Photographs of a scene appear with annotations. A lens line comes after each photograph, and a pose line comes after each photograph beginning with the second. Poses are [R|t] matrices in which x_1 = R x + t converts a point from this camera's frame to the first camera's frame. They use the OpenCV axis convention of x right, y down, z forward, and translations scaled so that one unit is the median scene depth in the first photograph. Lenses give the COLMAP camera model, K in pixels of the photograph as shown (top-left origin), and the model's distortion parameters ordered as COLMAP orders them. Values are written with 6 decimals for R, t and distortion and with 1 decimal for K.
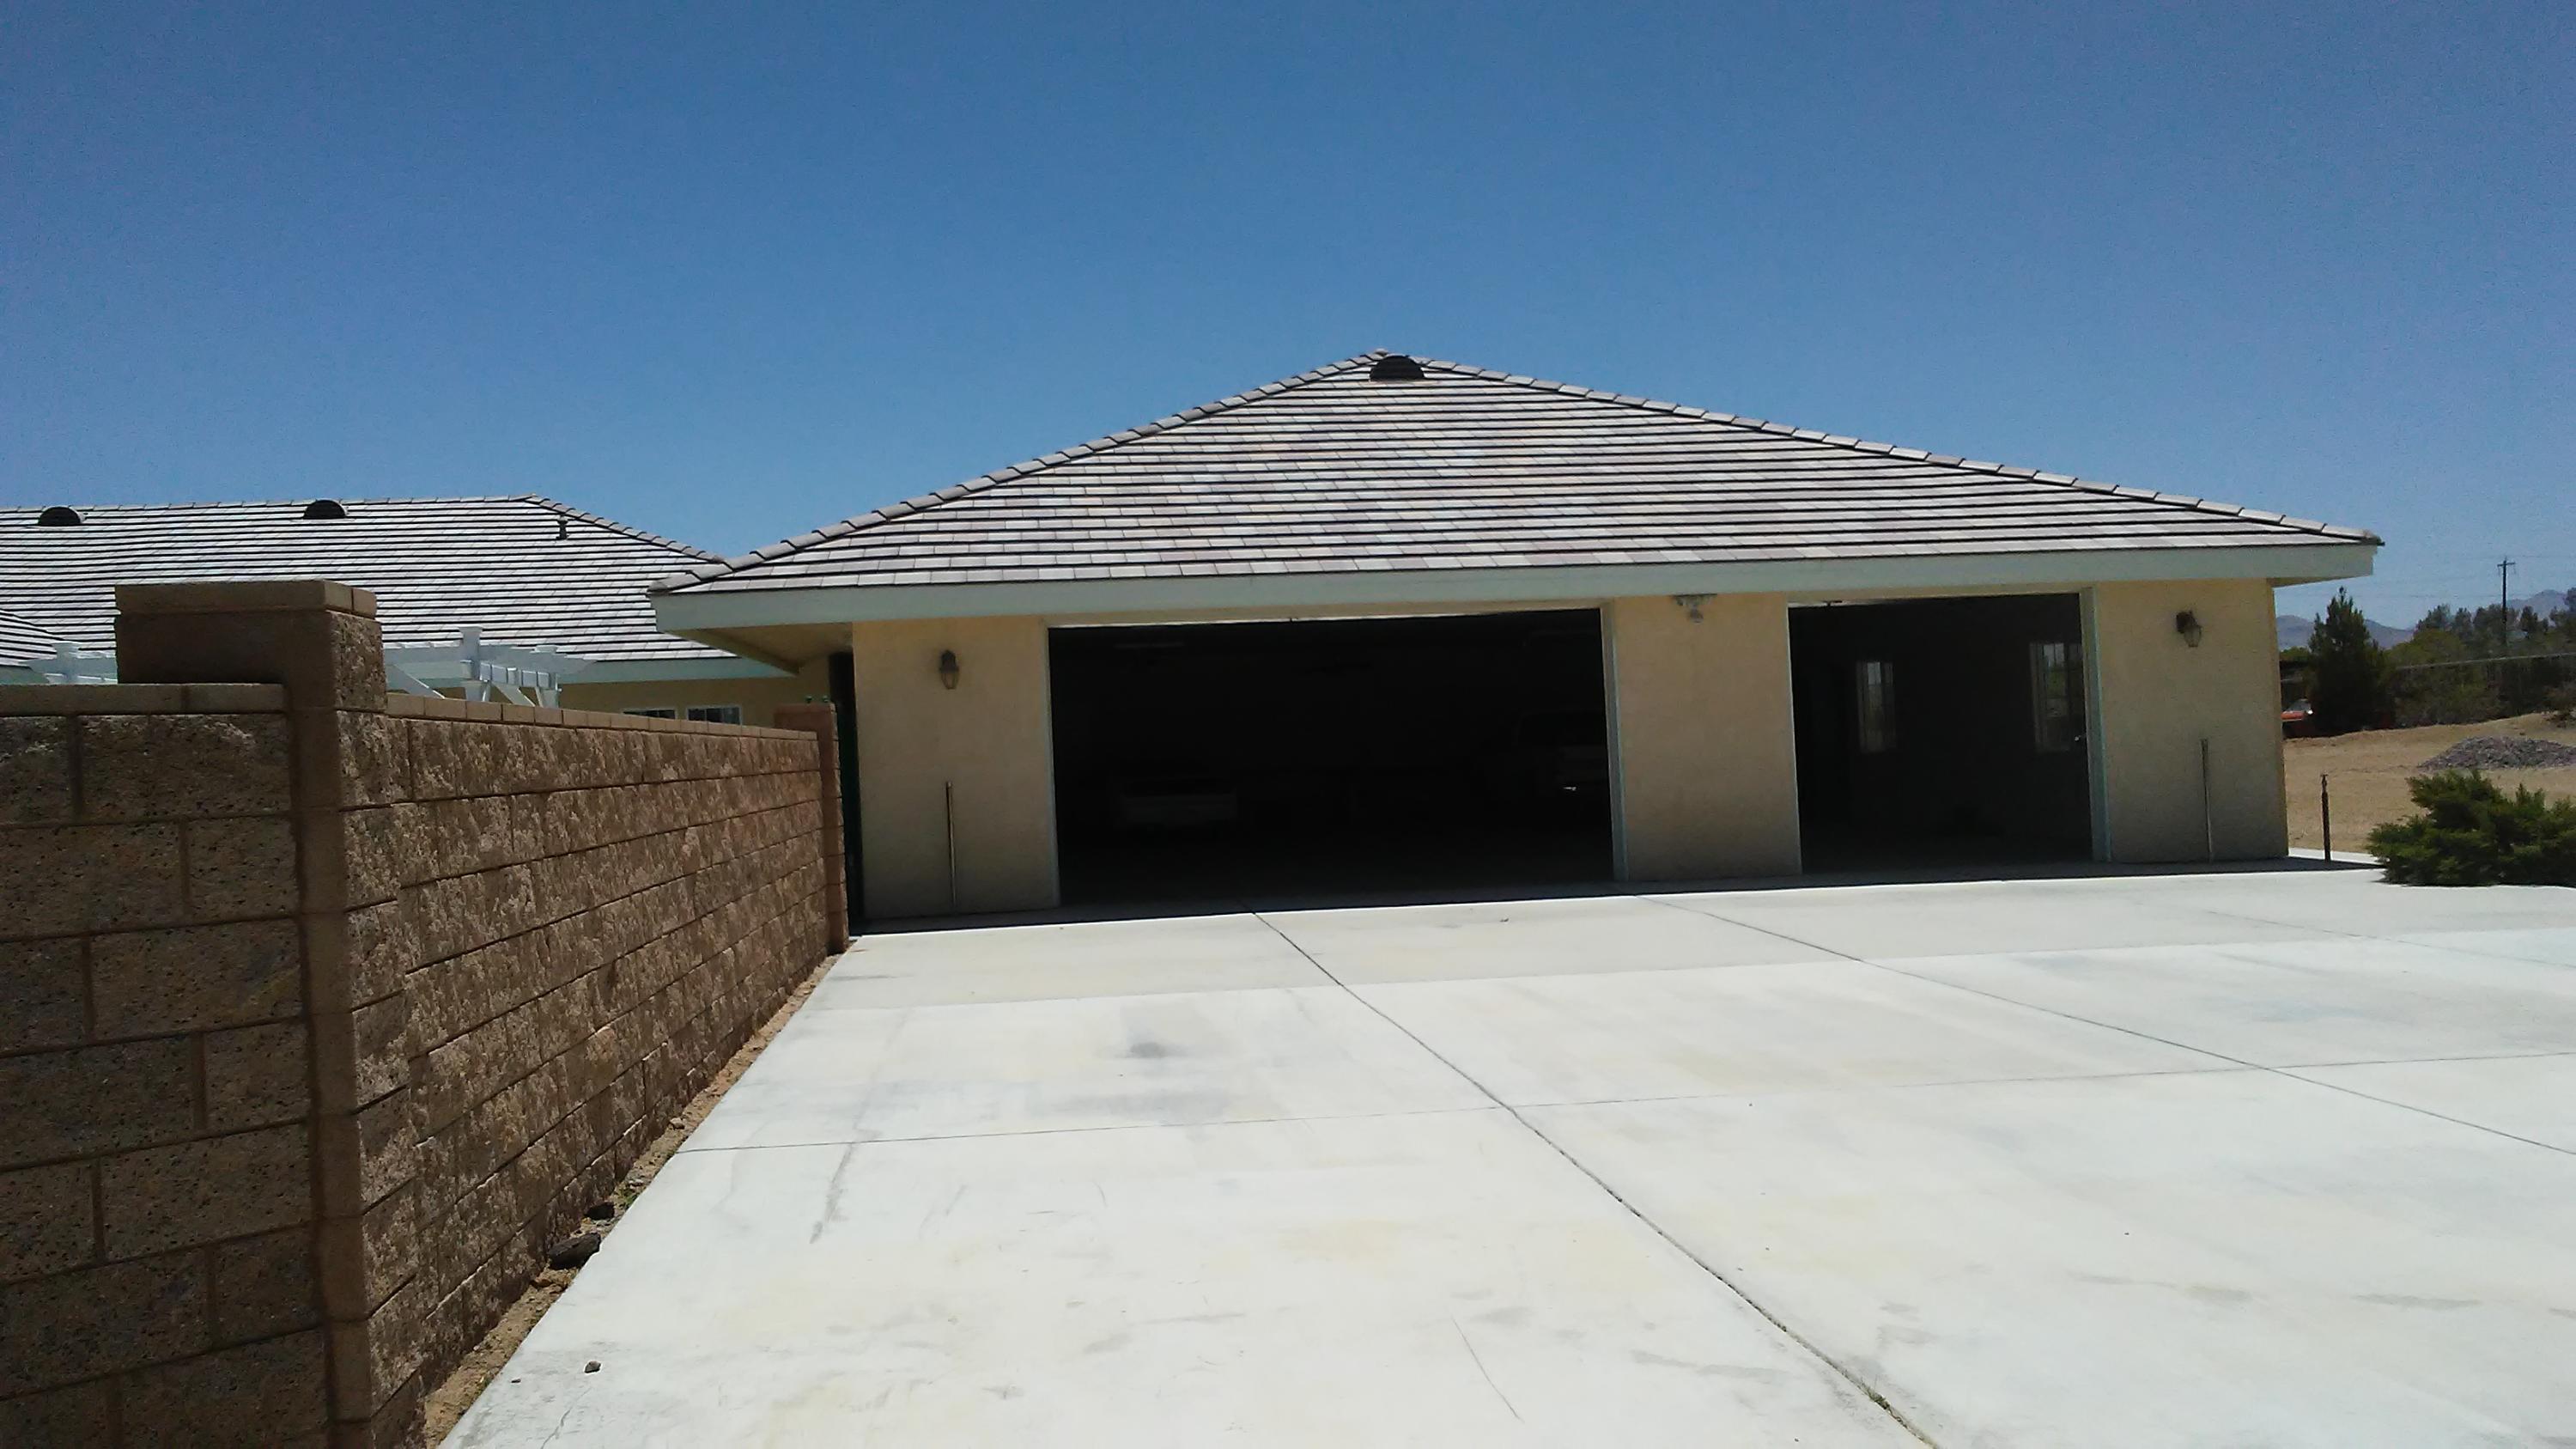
lens RADIAL K [[2225.9, 0, 1288.0], [0, 2225.9, 724.5], [0, 0, 1]] dist [0.041803, -0.020324]
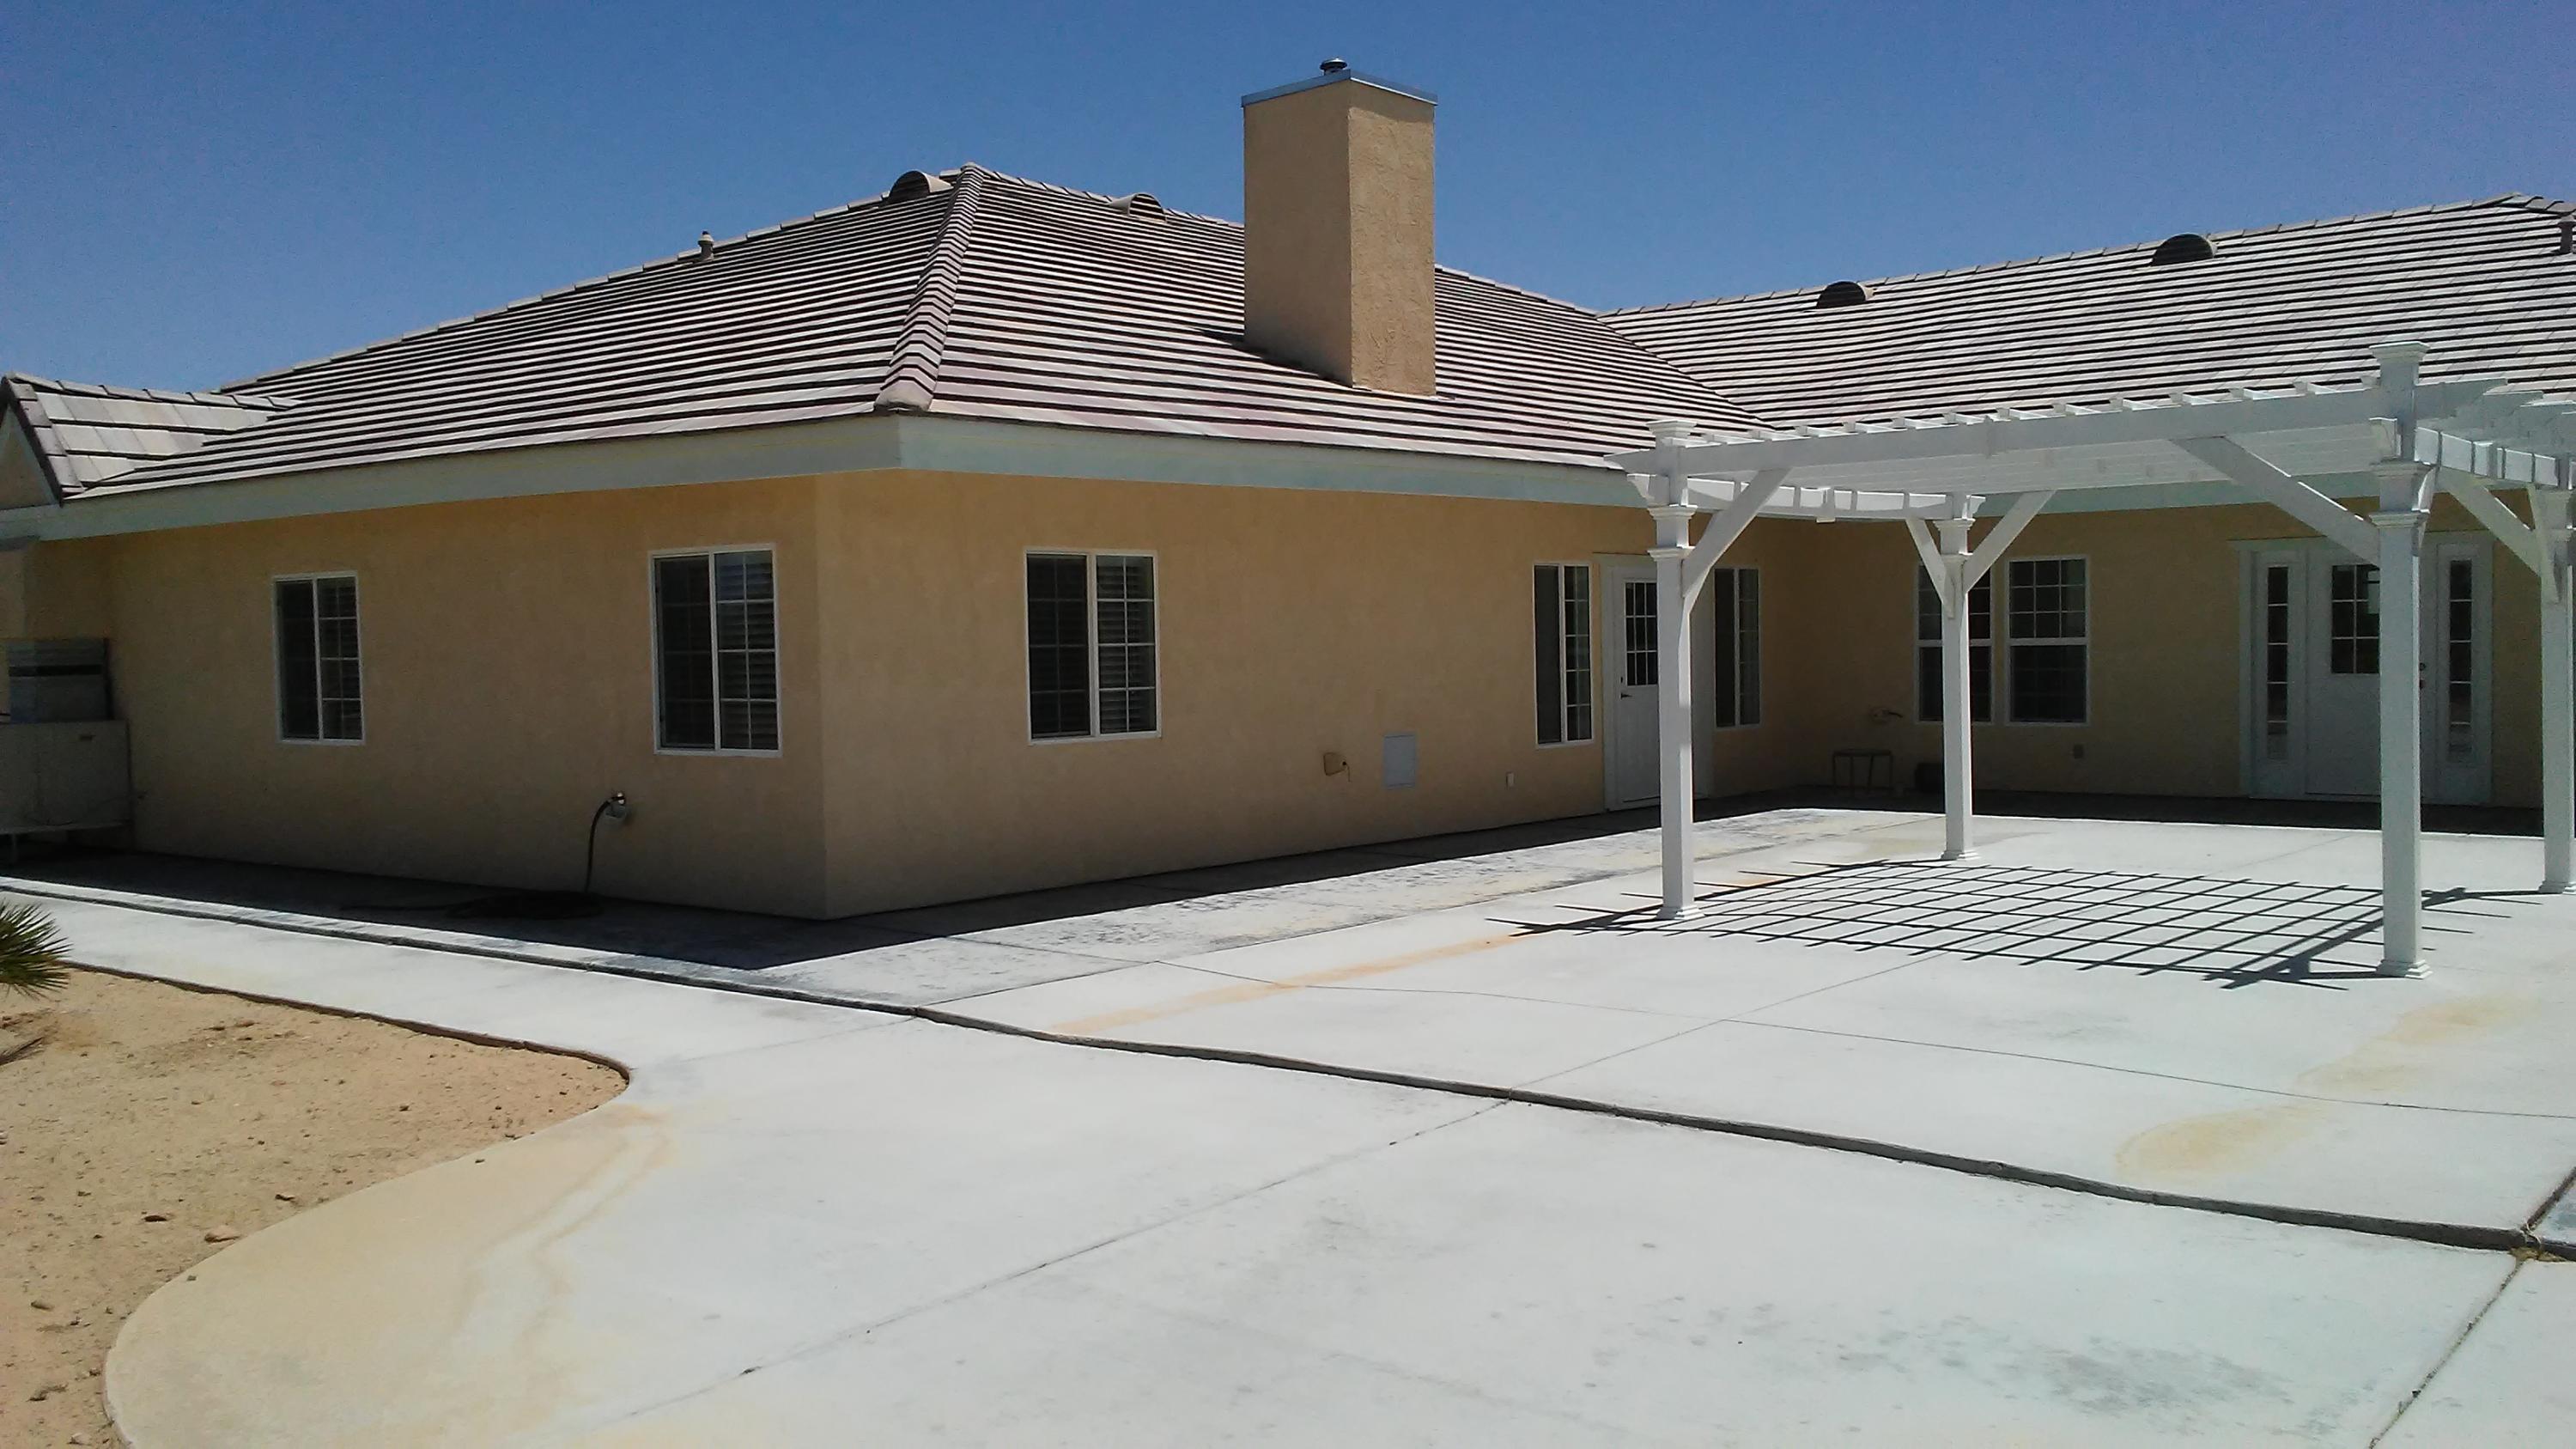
lens RADIAL K [[2225.9, 0, 1288.0], [0, 2225.9, 724.5], [0, 0, 1]] dist [0.041803, -0.020324]
pose [[0.691784, 0.049060, -0.720436, -0.135502], [0.001246, 0.997607, 0.069131, 0.001269], [0.722104, -0.048721, 0.690067, 0.371451]]
